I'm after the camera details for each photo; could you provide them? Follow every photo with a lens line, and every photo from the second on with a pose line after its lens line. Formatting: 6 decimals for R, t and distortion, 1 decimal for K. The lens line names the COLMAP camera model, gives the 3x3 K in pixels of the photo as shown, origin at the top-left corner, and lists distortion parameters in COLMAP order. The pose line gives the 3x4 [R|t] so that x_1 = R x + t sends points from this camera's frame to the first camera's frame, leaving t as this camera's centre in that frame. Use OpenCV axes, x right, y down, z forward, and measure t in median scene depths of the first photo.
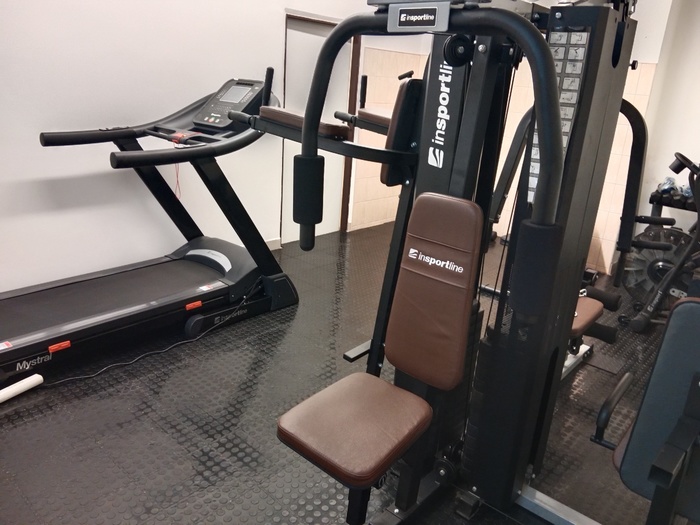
lens RADIAL K [[542.4, 0, 345.1], [0, 542.4, 257.6], [0, 0, 1]] dist [0.077016, -0.126156]
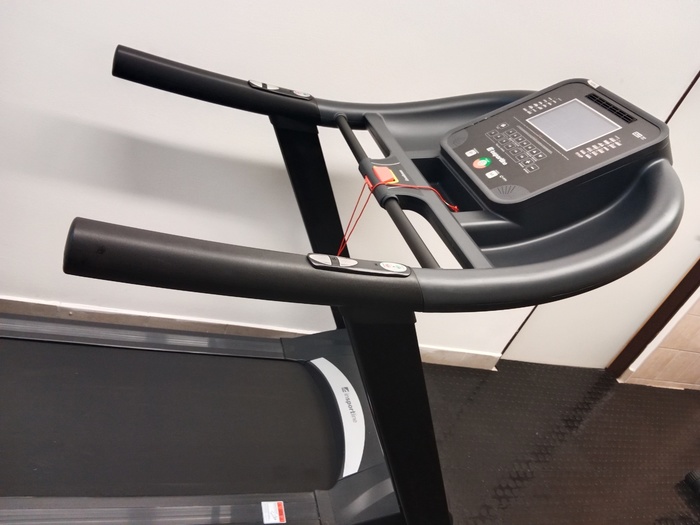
lens RADIAL K [[542.4, 0, 344.6], [0, 542.4, 263.9], [0, 0, 1]] dist [0.077016, -0.126156]
pose [[0.807561, 0.492332, -0.324737, -0.220720], [-0.452182, 0.870342, 0.195027, -0.305463], [0.378651, -0.010656, 0.925478, 0.825311]]
